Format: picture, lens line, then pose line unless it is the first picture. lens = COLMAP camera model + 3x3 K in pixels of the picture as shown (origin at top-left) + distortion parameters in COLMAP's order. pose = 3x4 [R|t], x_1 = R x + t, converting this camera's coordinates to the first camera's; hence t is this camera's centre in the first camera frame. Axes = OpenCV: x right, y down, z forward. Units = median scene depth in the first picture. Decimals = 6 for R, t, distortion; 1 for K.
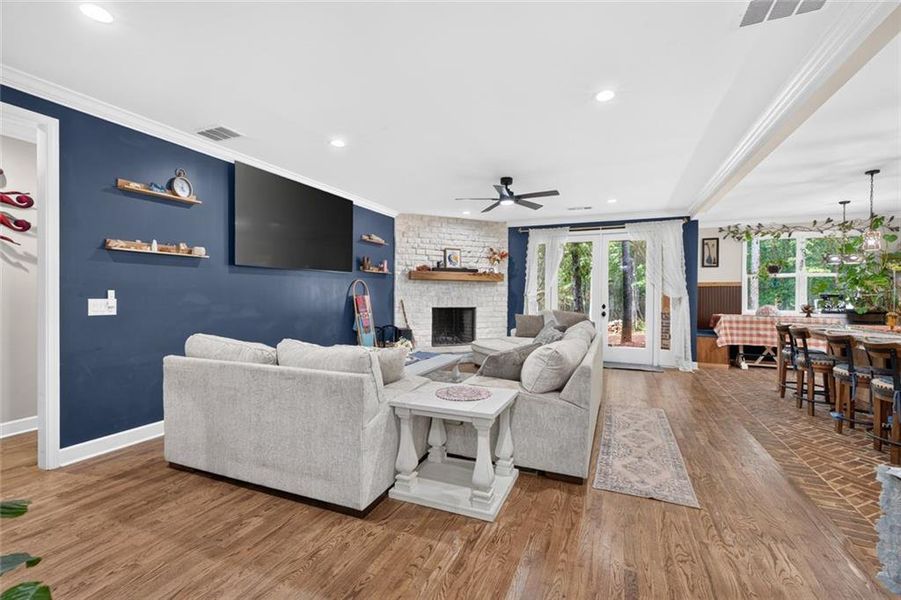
lens RADIAL K [[384.4, 0, 456.4], [0, 384.4, 292.5], [0, 0, 1]] dist [0.008721, -0.001903]
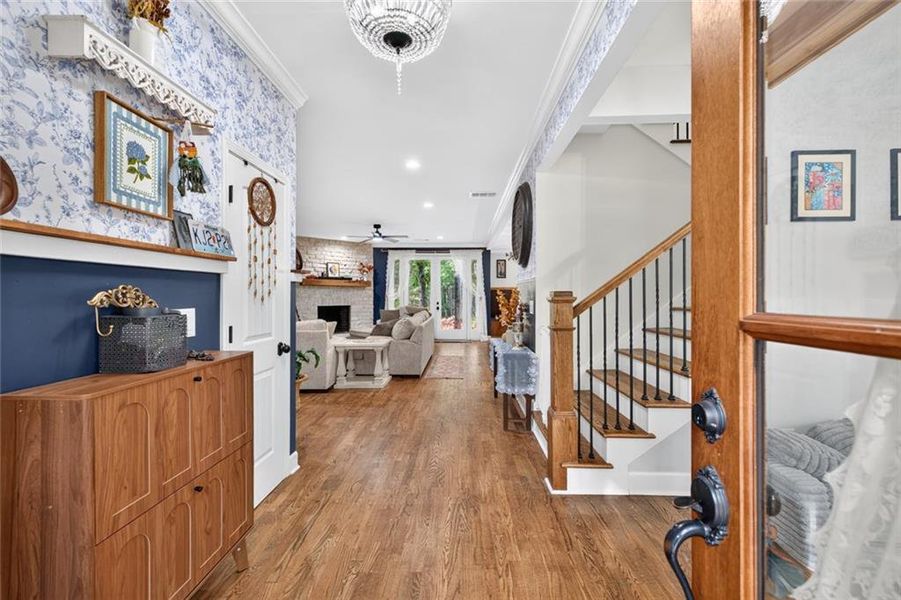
lens RADIAL K [[384.4, 0, 454.8], [0, 384.4, 294.5], [0, 0, 1]] dist [0.008721, -0.001903]
pose [[0.929074, -0.007616, 0.369815, -0.115723], [0.007861, 0.999969, 0.000843, 0.000904], [-0.369809, 0.002124, 0.929105, -0.437034]]
